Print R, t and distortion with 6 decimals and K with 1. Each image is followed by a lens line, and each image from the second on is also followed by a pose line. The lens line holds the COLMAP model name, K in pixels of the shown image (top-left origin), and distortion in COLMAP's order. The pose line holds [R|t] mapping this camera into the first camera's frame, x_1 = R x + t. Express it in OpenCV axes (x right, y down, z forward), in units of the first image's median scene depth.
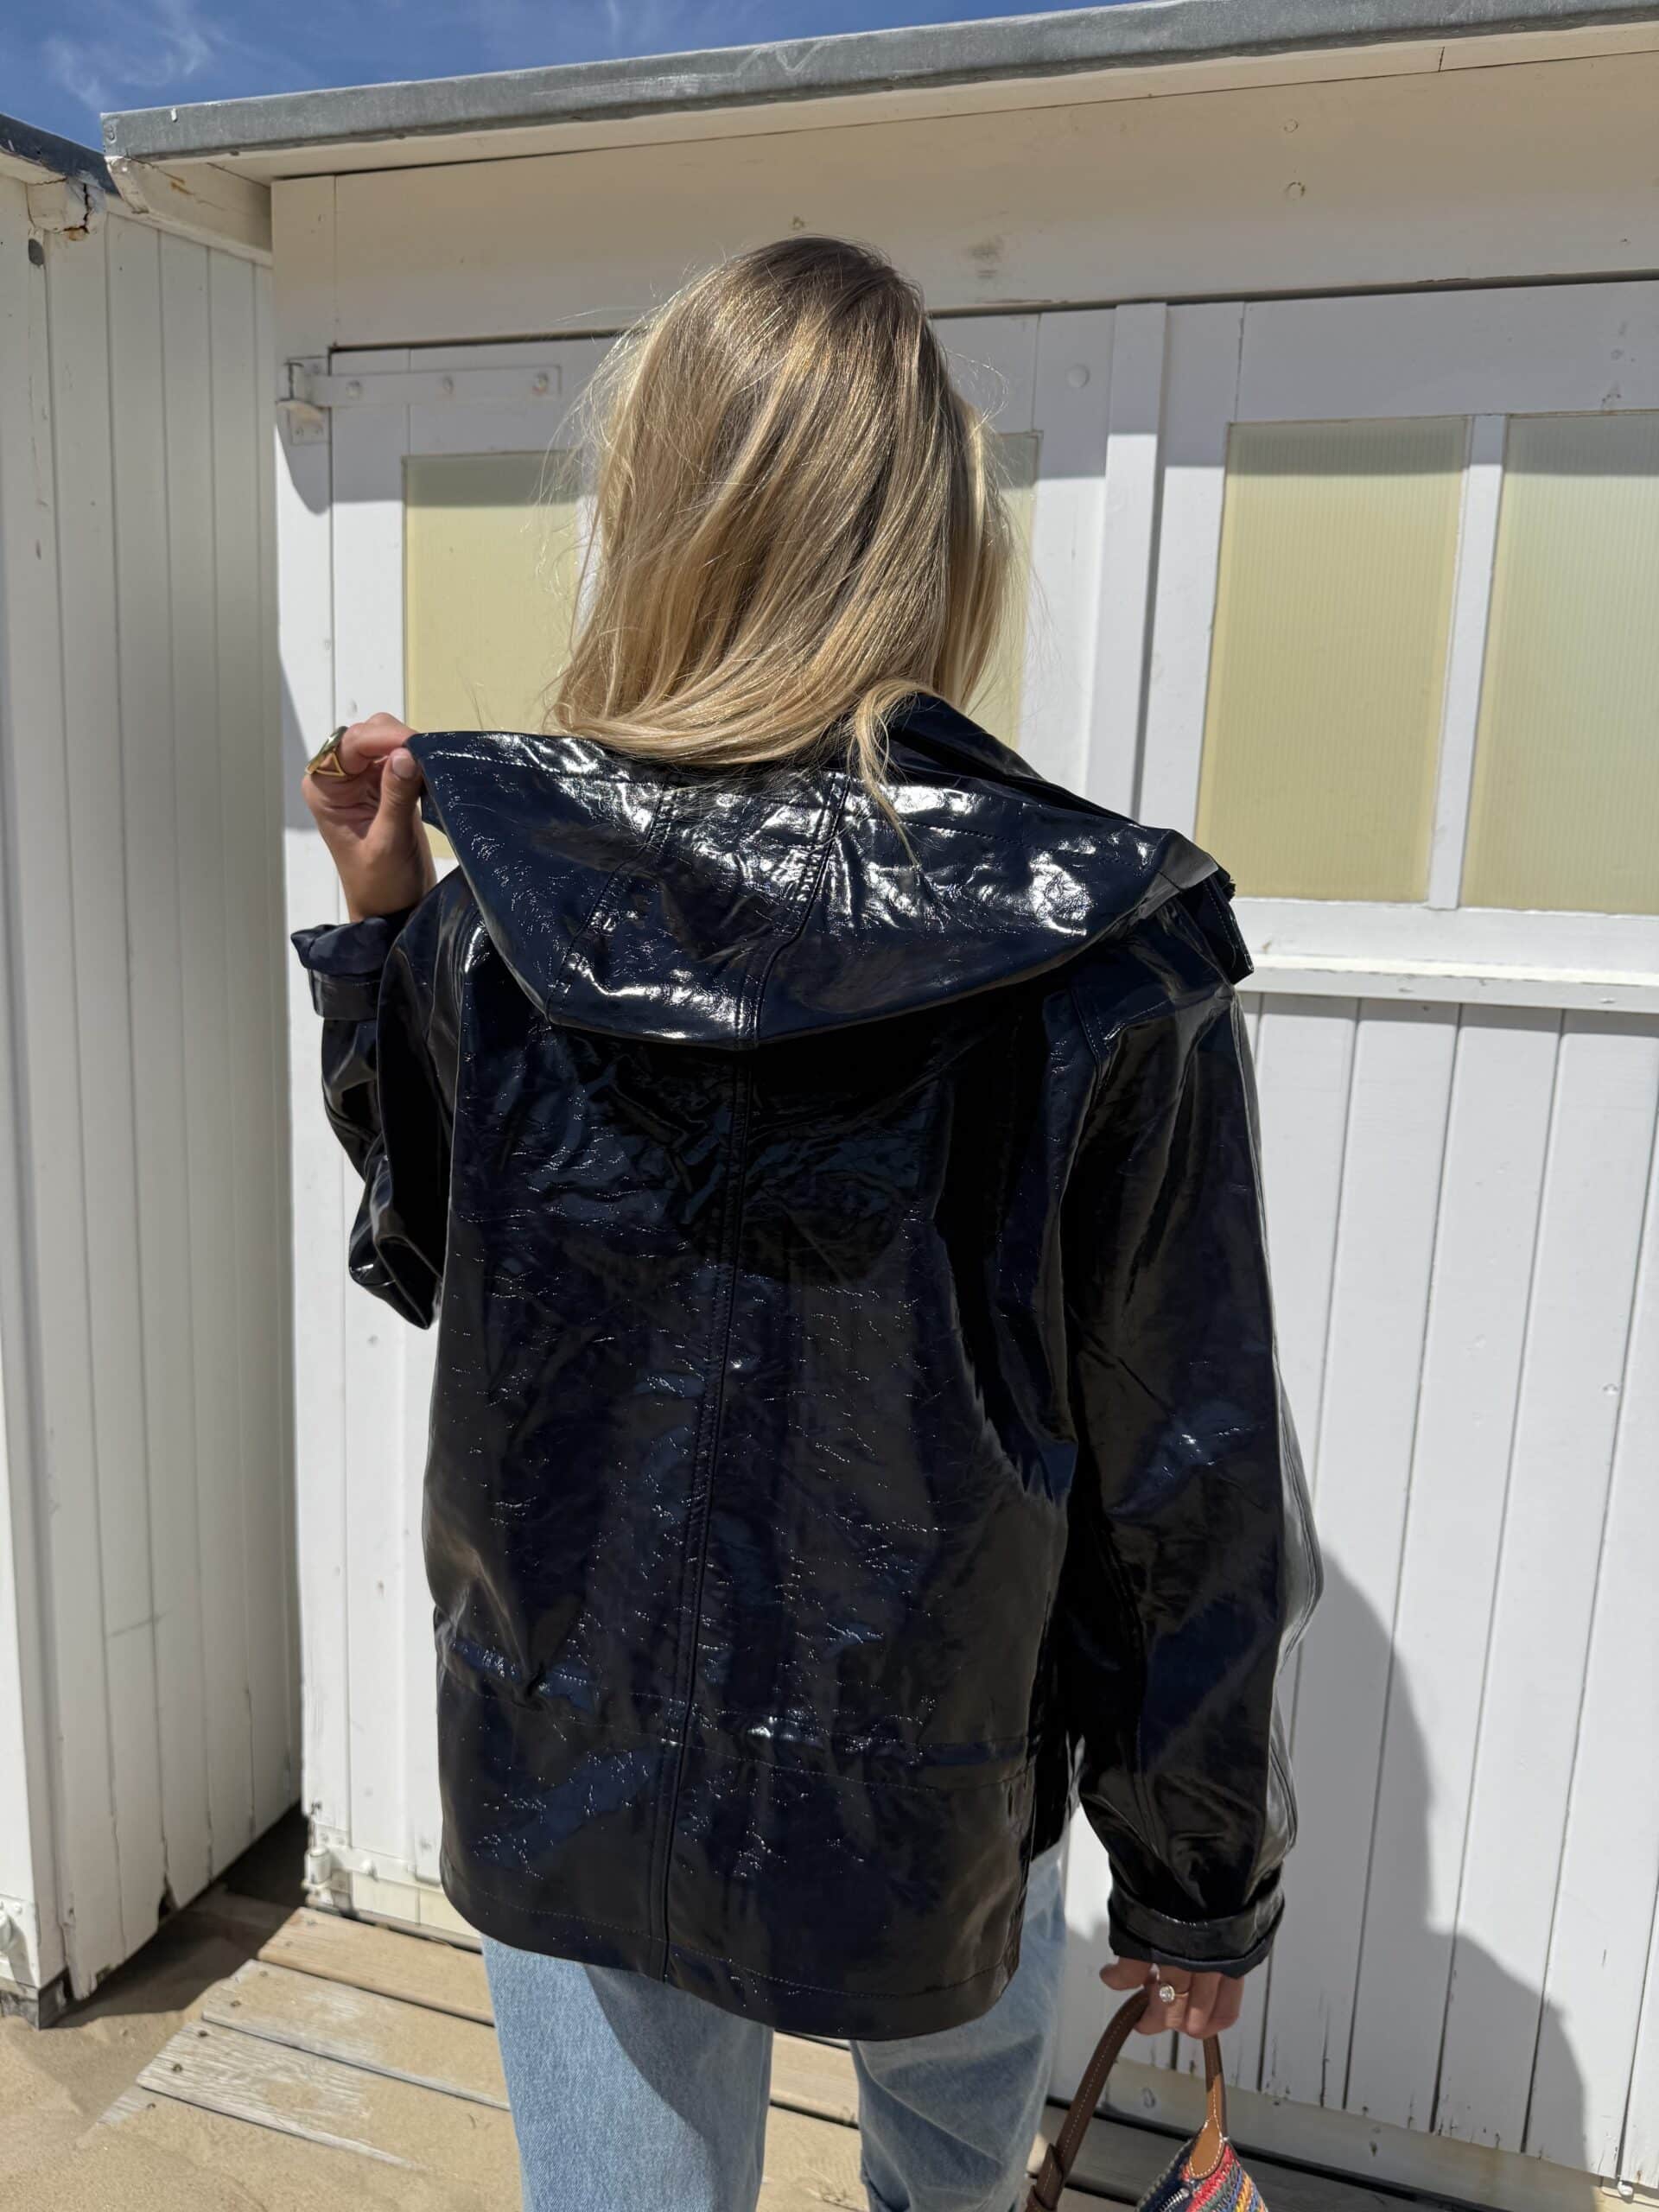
lens RADIAL K [[1619.6, 0, 807.9], [0, 1619.6, 1113.3], [0, 0, 1]] dist [-0.017844, 0.010126]
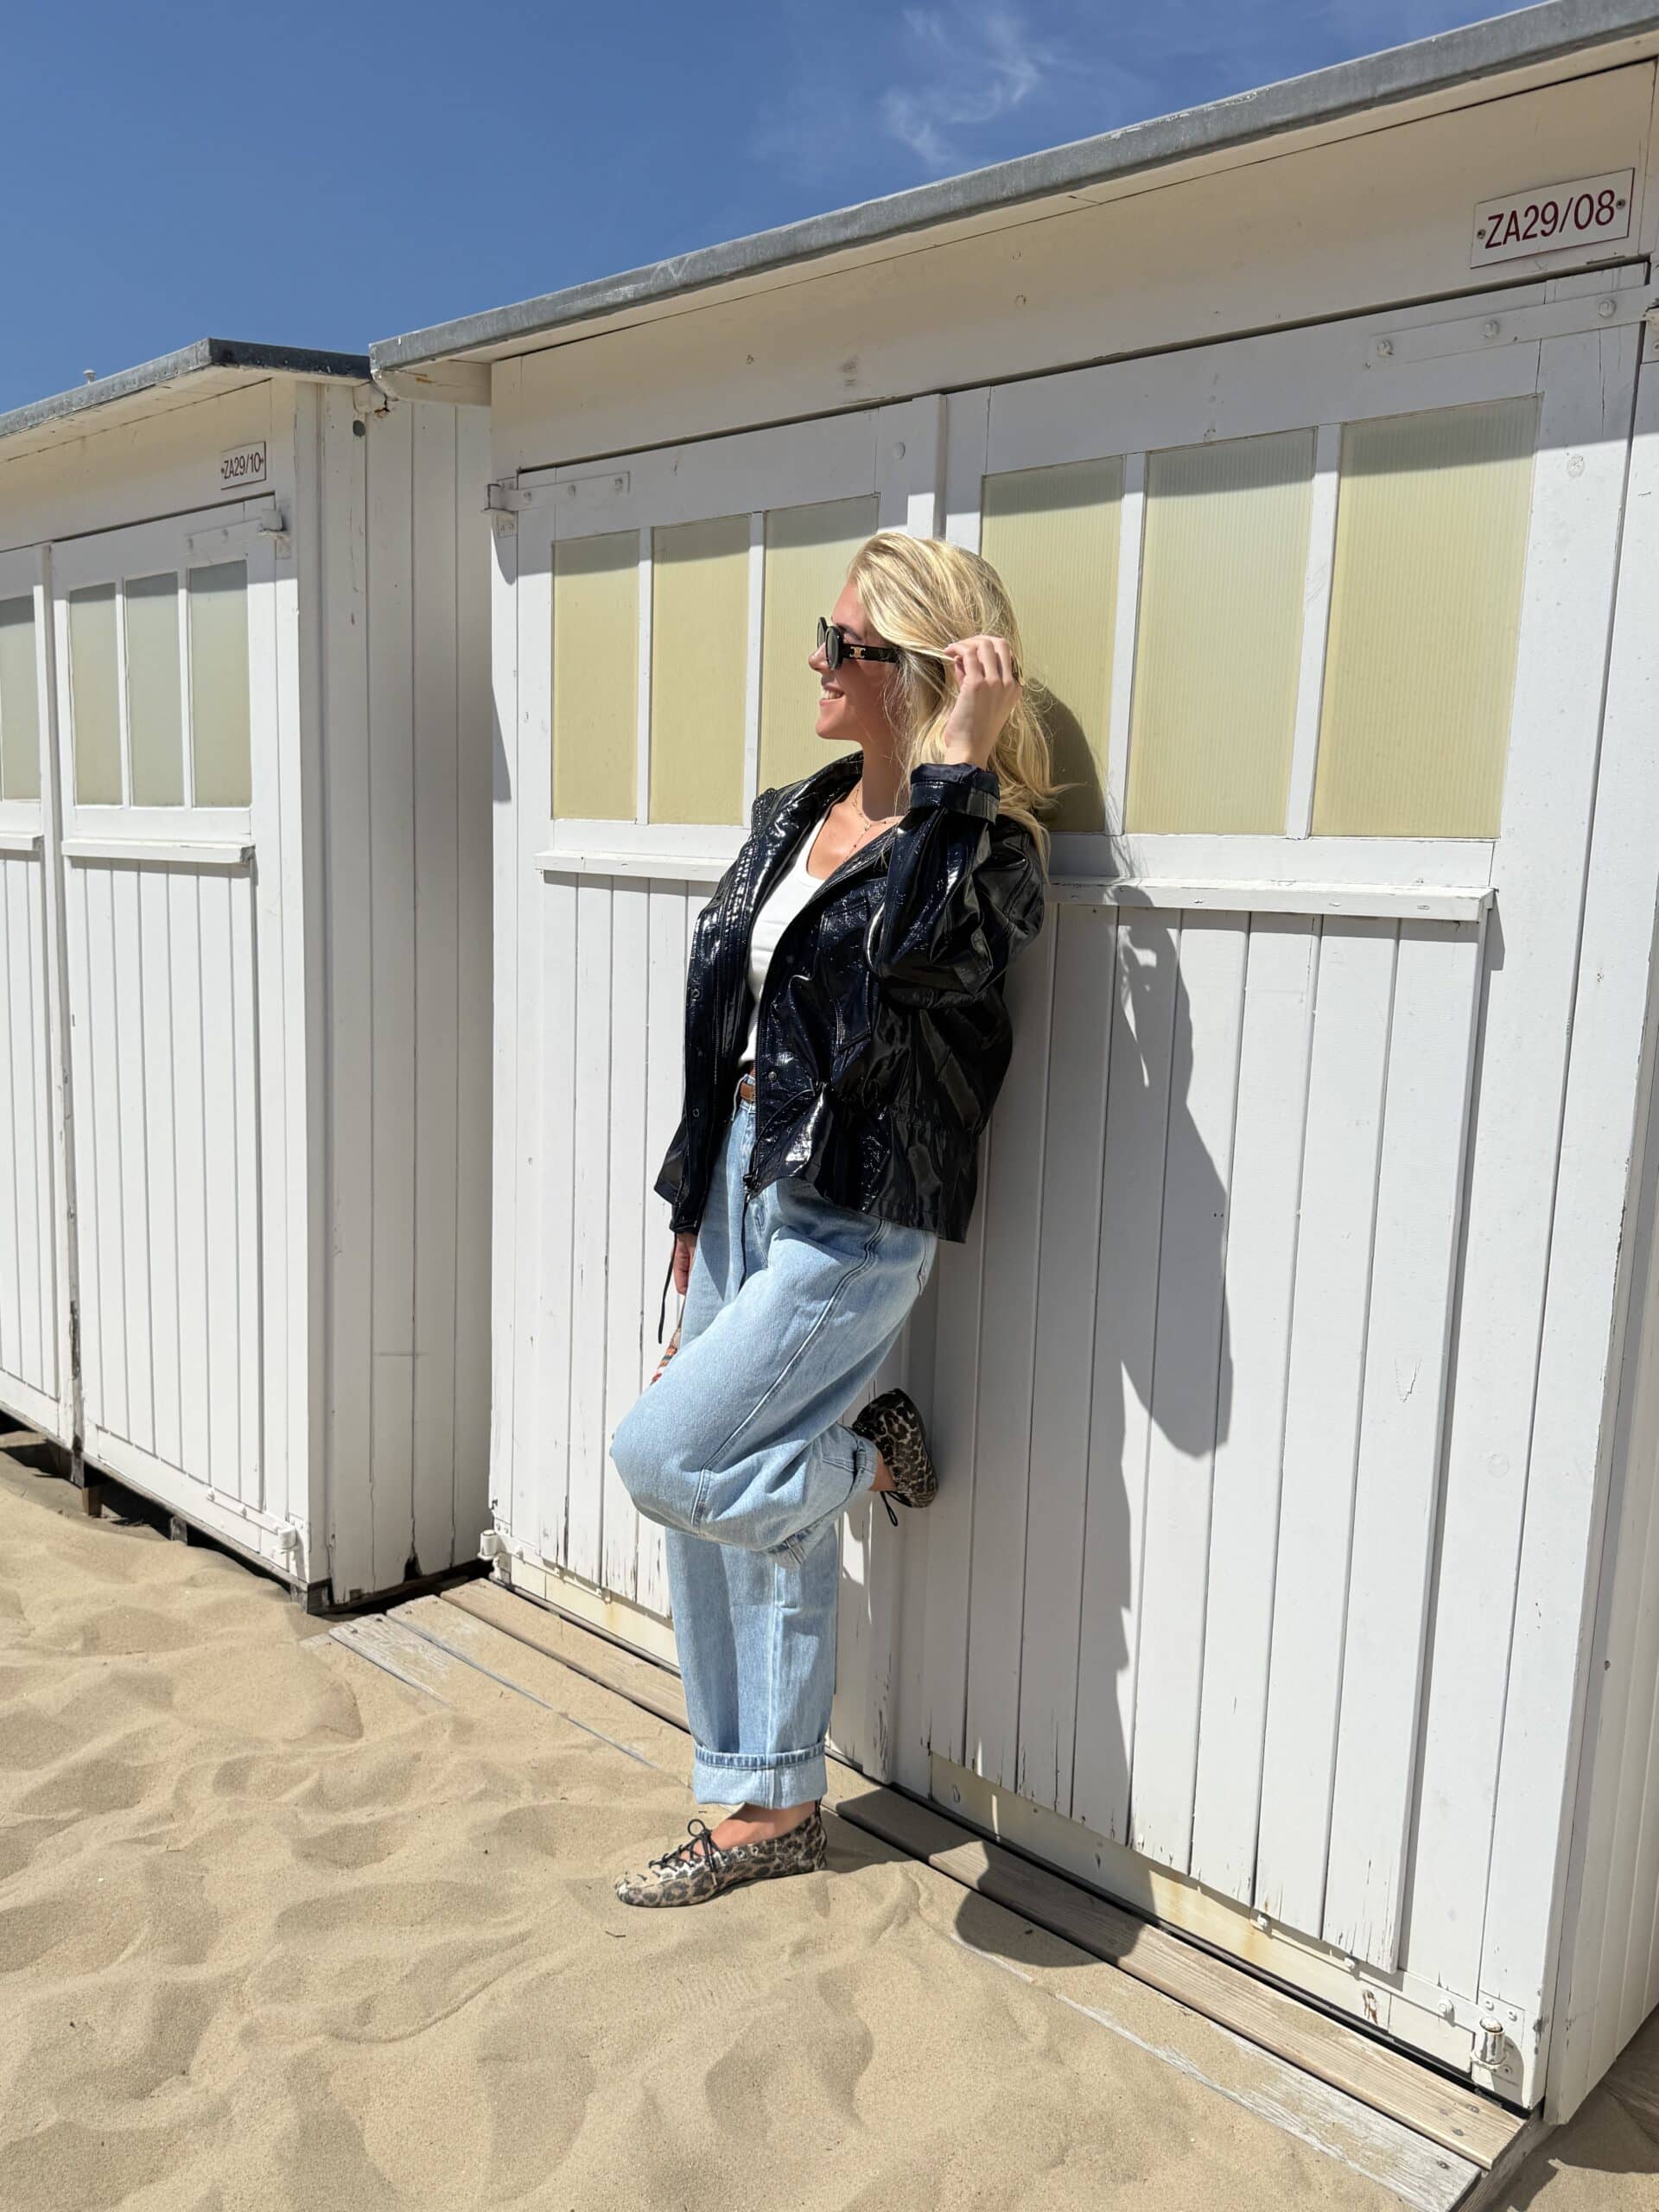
lens RADIAL K [[1760.1, 0, 801.5], [0, 1760.1, 1118.7], [0, 0, 1]] dist [0.056511, -0.072065]
pose [[0.896281, 0.063566, -0.438907, 0.737342], [-0.078275, 0.996812, -0.015479, 0.130902], [0.436524, 0.048229, 0.898399, -0.341529]]
